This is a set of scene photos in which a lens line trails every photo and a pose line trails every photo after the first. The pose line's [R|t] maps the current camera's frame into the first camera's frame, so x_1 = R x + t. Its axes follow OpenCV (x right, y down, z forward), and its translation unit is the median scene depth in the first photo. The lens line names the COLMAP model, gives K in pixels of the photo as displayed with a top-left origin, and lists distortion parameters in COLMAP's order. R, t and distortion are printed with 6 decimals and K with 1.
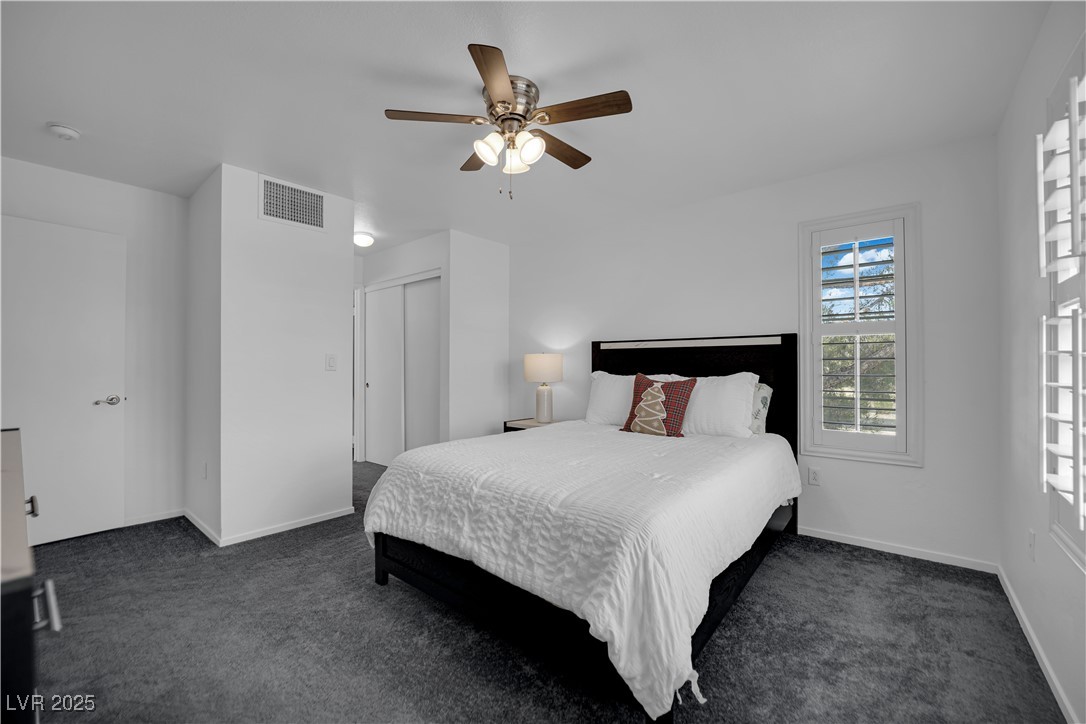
lens RADIAL K [[440.2, 0, 541.5], [0, 440.2, 362.4], [0, 0, 1]] dist [-0.024332, -0.000002]
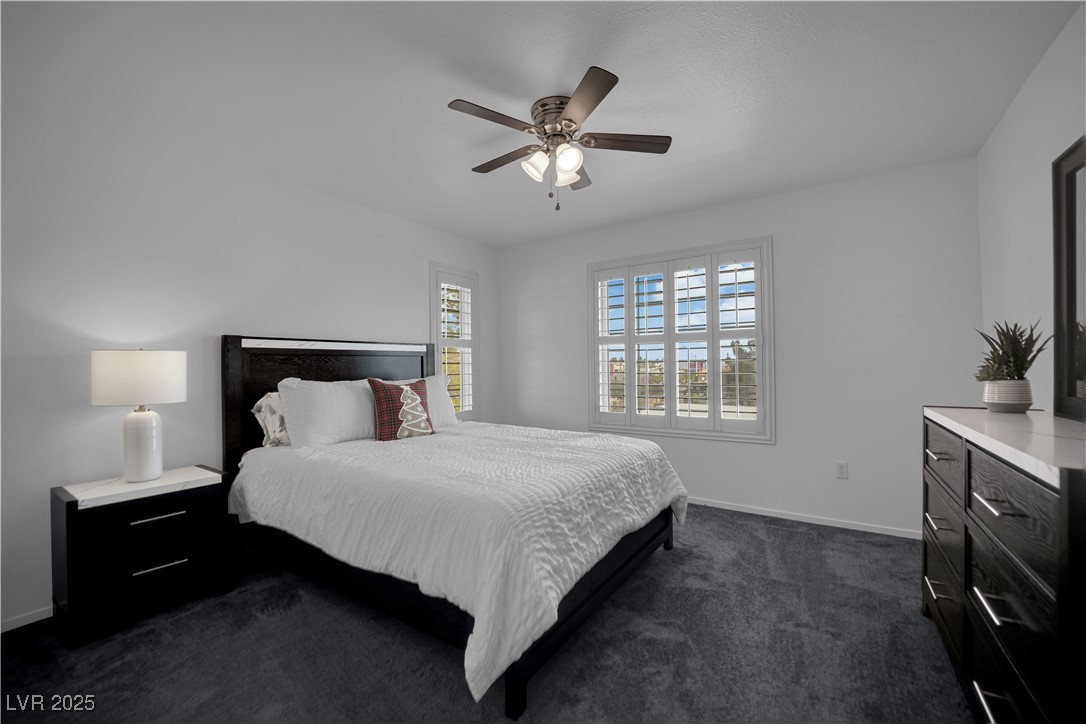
lens RADIAL K [[440.2, 0, 541.5], [0, 440.2, 362.4], [0, 0, 1]] dist [-0.024332, -0.000002]
pose [[-0.095860, 0.009698, 0.995348, -0.779107], [0.007564, 0.999931, -0.009015, 0.004411], [-0.995366, 0.006664, -0.095926, 0.799007]]
